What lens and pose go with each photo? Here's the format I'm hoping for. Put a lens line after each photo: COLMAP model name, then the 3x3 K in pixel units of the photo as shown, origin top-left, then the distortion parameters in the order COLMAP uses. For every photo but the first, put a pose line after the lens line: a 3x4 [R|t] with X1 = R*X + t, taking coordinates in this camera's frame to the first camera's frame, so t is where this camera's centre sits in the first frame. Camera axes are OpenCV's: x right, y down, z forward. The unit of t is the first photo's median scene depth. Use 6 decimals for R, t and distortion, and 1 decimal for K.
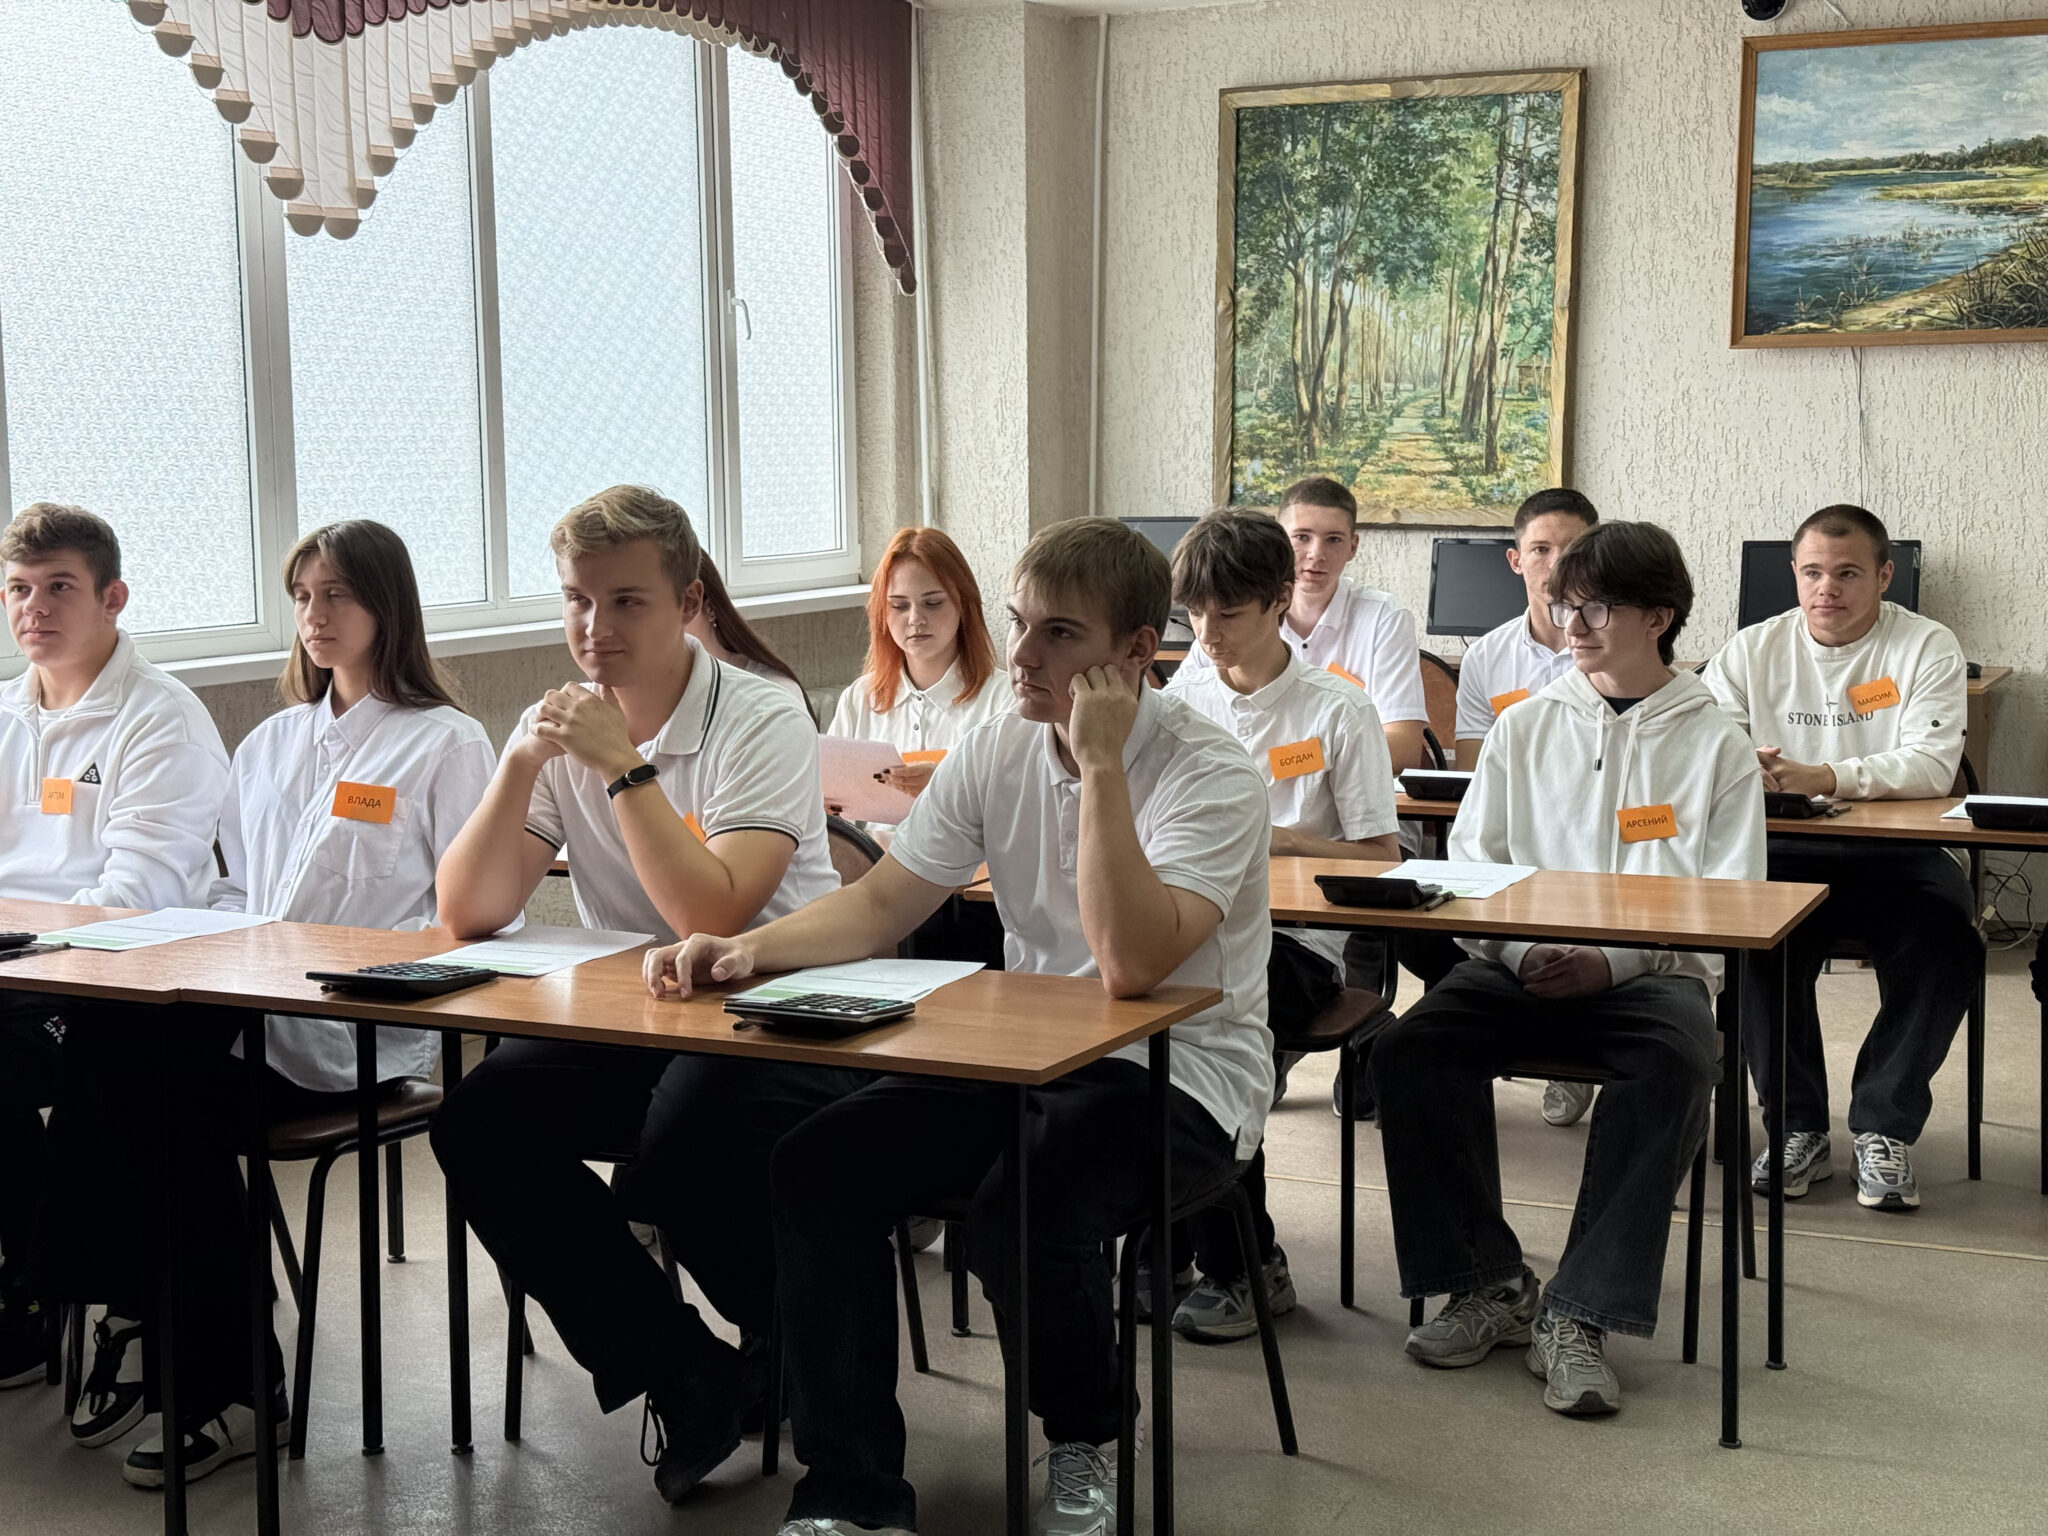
lens RADIAL K [[2838.3, 0, 1027.8], [0, 2838.3, 790.2], [0, 0, 1]] dist [0.210579, -0.544240]
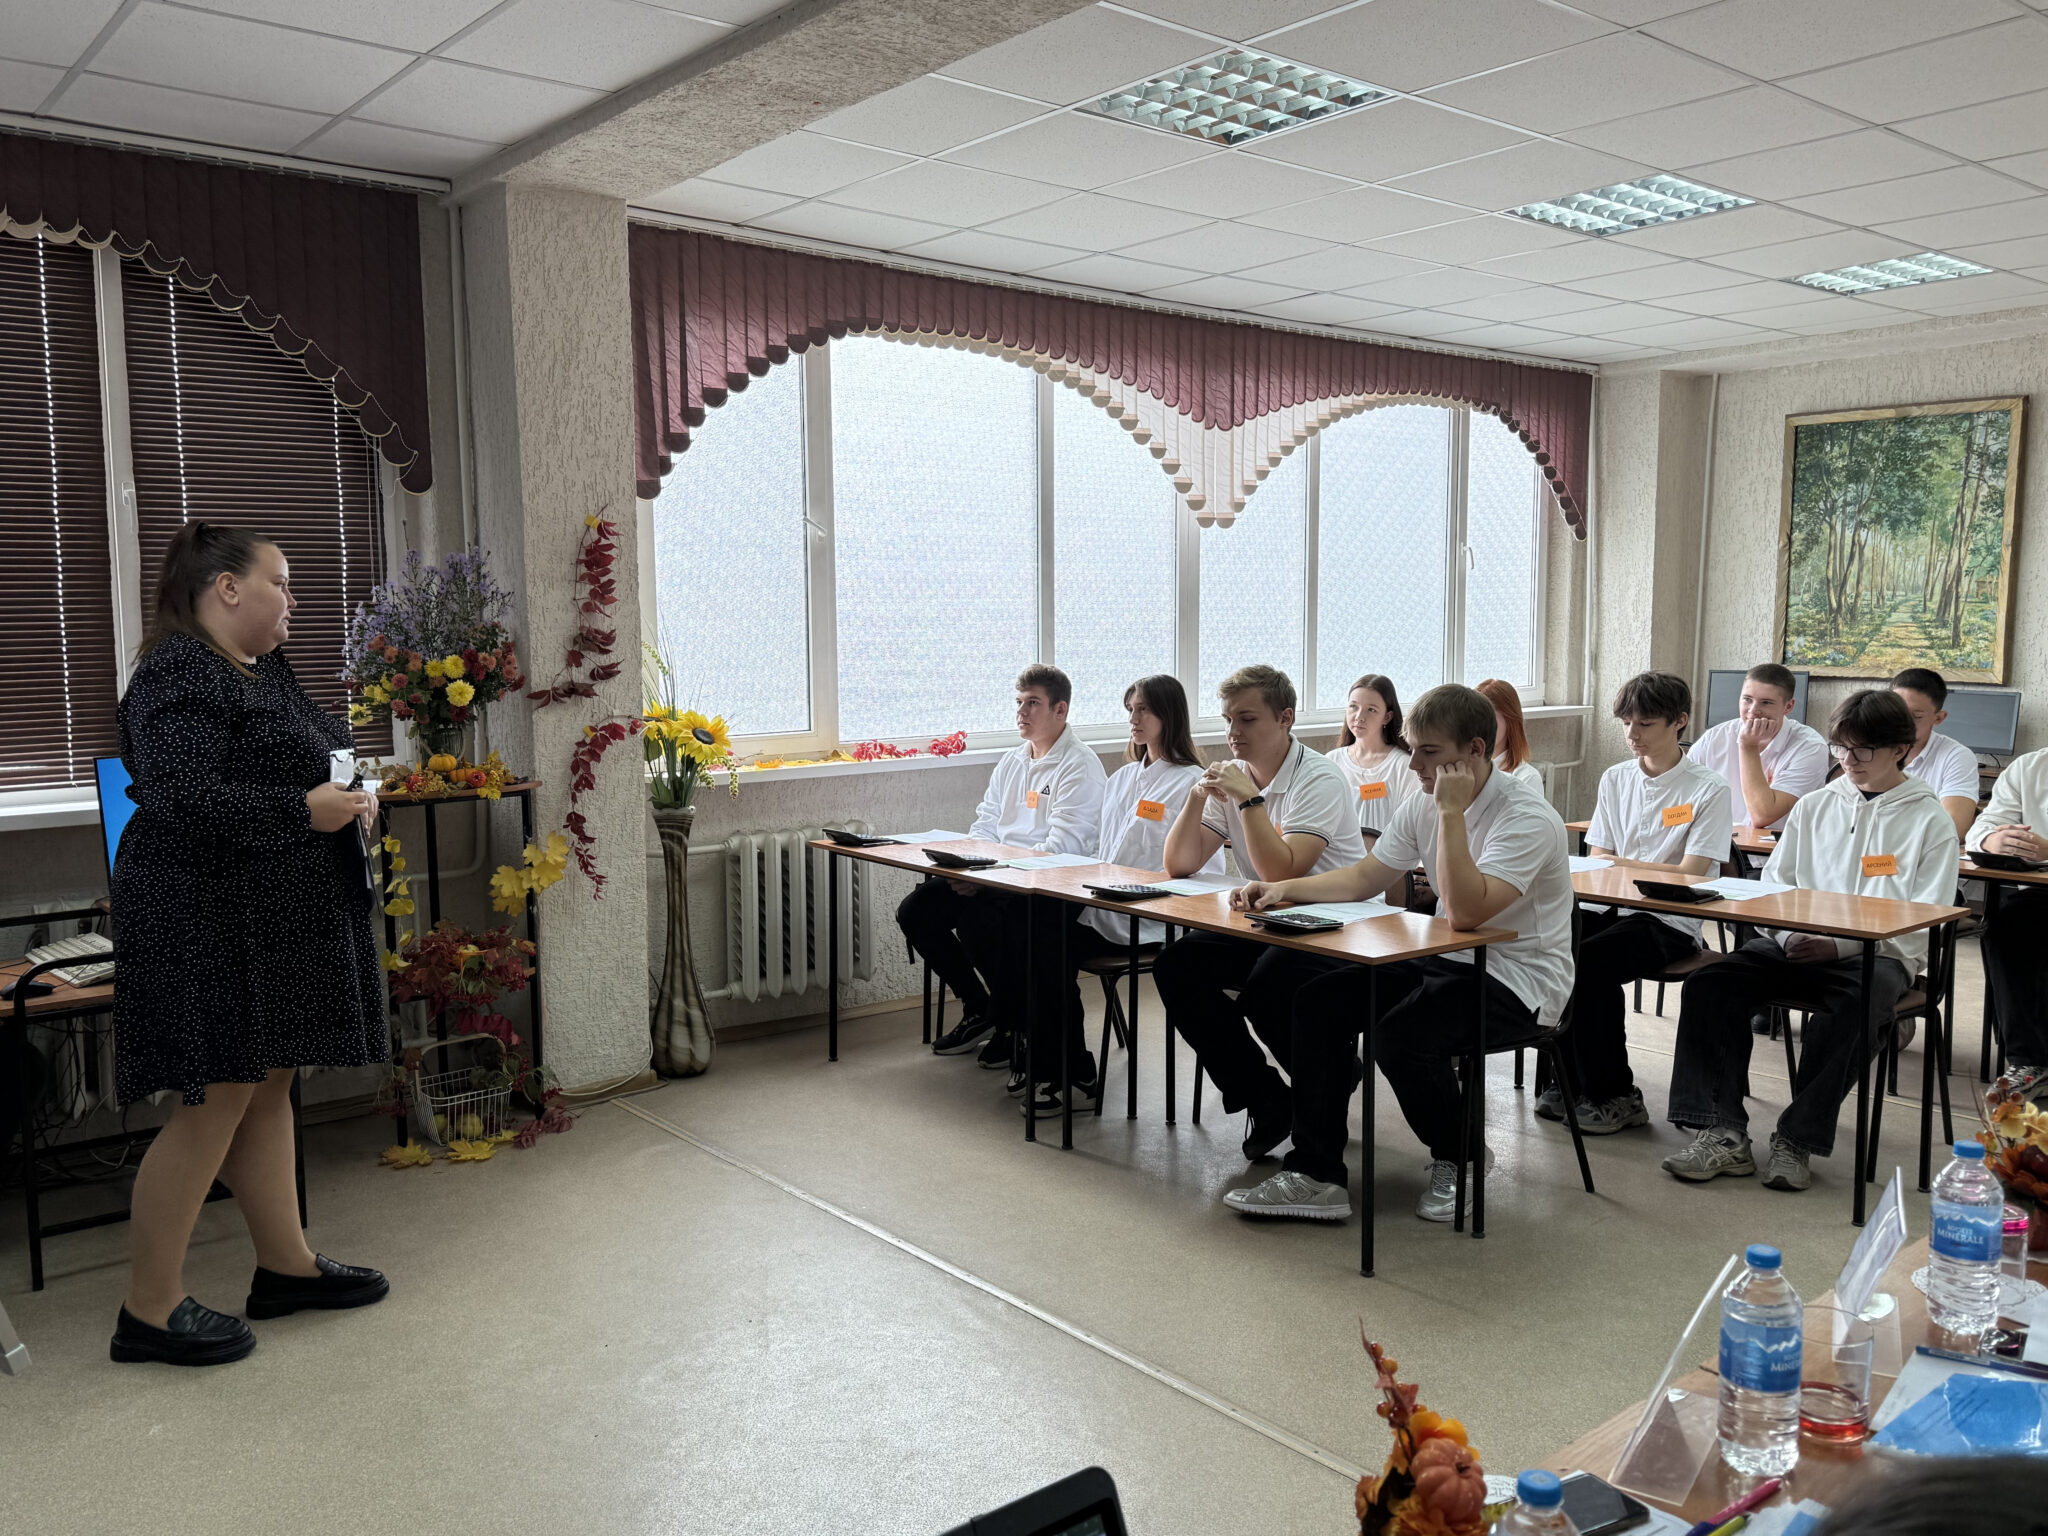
lens RADIAL K [[1695.5, 0, 1024.0], [0, 1695.5, 768.0], [0, 0, 1]] dist [0.104877, -0.146473]
pose [[0.901772, 0.044909, -0.429873, 0.111927], [-0.056588, 0.998294, -0.014417, -0.001690], [0.428492, 0.037327, 0.902774, -0.082110]]
